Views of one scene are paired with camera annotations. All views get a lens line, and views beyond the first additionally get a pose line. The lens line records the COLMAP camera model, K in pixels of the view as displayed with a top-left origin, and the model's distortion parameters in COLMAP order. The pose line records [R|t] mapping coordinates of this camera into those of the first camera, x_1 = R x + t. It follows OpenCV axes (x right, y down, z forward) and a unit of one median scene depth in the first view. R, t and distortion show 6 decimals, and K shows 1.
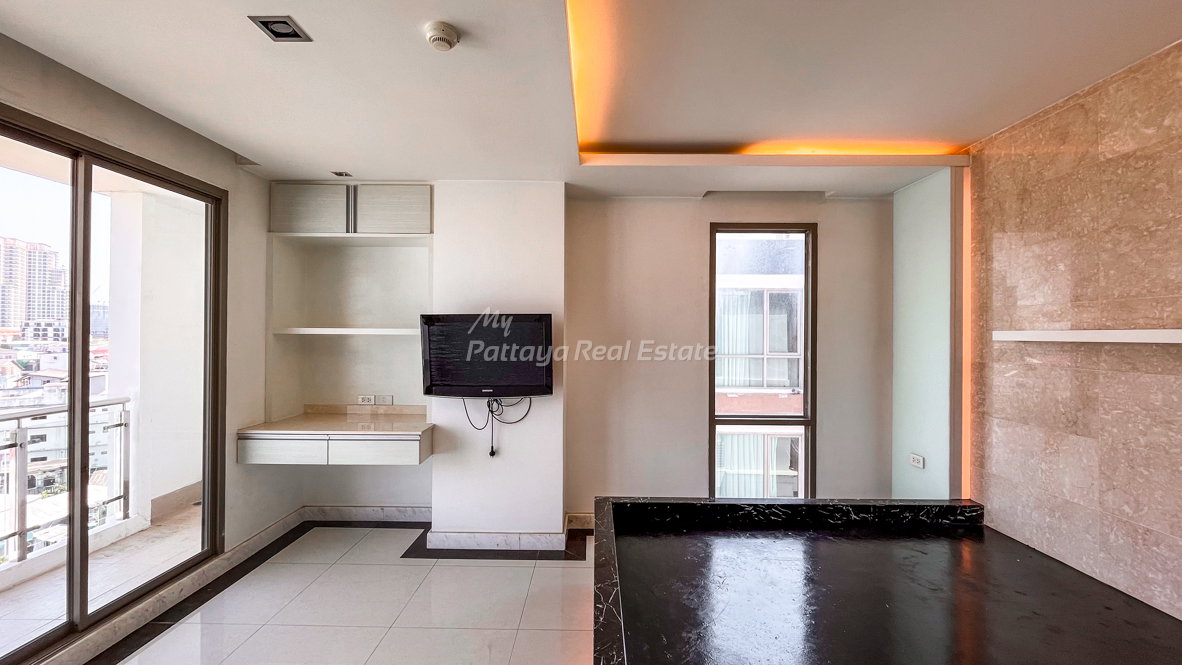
lens RADIAL K [[483.1, 0, 590.3], [0, 483.1, 332.6], [0, 0, 1]] dist [0.004081, 0.000116]
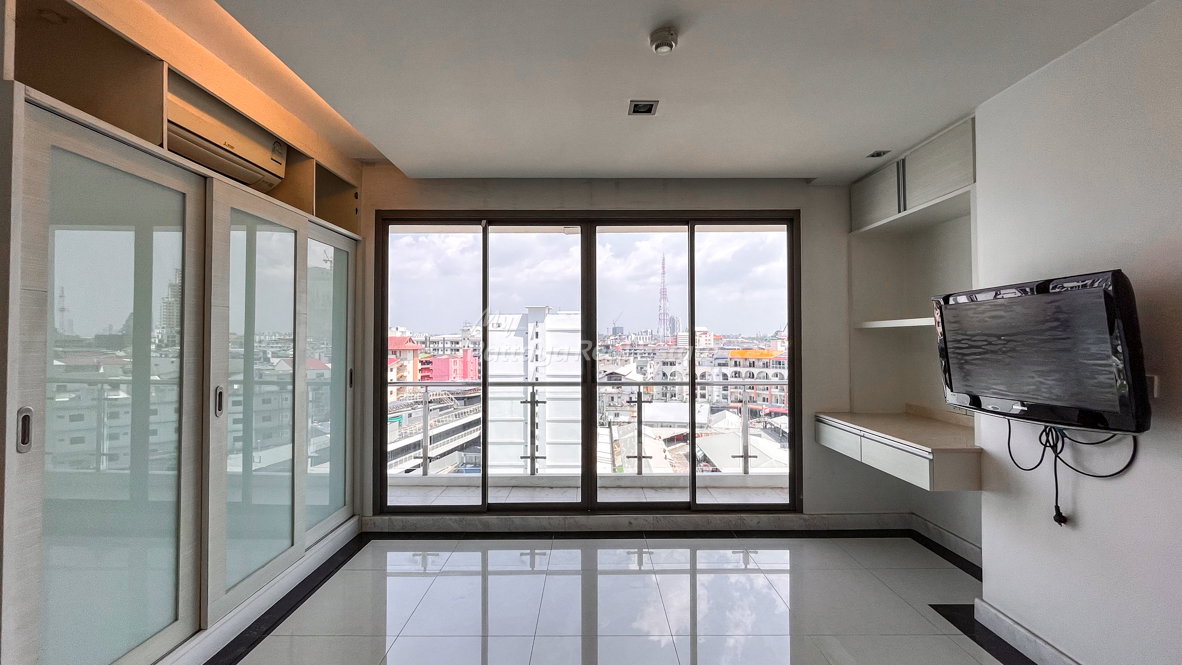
lens RADIAL K [[483.1, 0, 589.9], [0, 483.1, 334.2], [0, 0, 1]] dist [0.004081, 0.000116]
pose [[0.006325, -0.023162, -0.999712, 0.391312], [0.005919, 0.999715, -0.023124, 0.035405], [0.999962, -0.005771, 0.006460, 0.425128]]
